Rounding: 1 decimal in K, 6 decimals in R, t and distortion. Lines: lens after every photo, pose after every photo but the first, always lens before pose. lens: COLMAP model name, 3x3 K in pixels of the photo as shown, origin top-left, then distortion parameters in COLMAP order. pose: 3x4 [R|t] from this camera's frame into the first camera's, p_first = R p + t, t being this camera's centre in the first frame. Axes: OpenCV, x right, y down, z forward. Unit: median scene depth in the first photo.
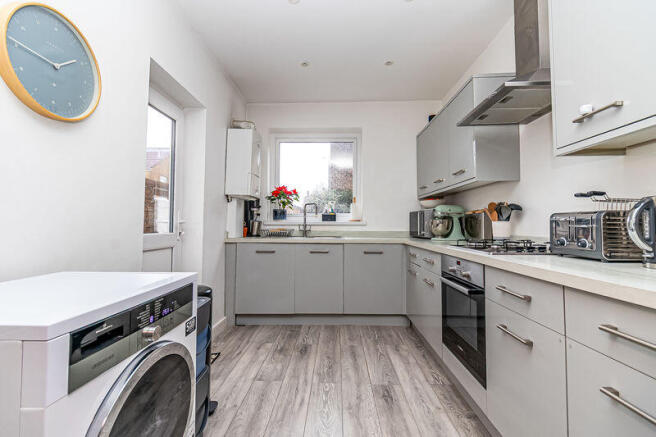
lens RADIAL K [[300.1, 0, 326.2], [0, 300.1, 217.5], [0, 0, 1]] dist [-0.001679, -0.000131]
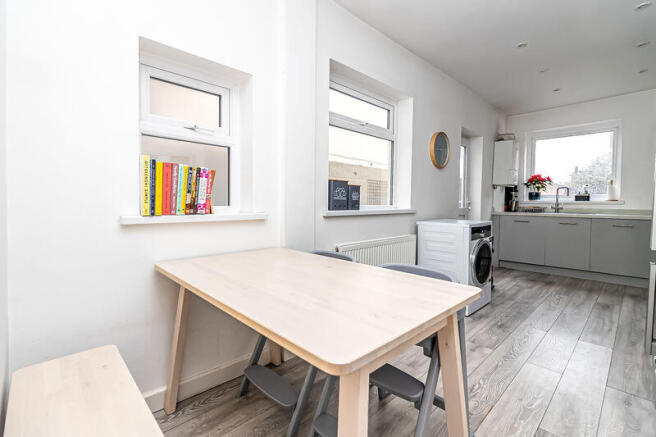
lens RADIAL K [[300.1, 0, 318.6], [0, 300.1, 210.2], [0, 0, 1]] dist [-0.001679, -0.000131]
pose [[0.701815, 0.019161, -0.712101, 0.132584], [0.011644, 0.999196, 0.038362, -0.009523], [0.712264, -0.035214, 0.701028, -0.676054]]
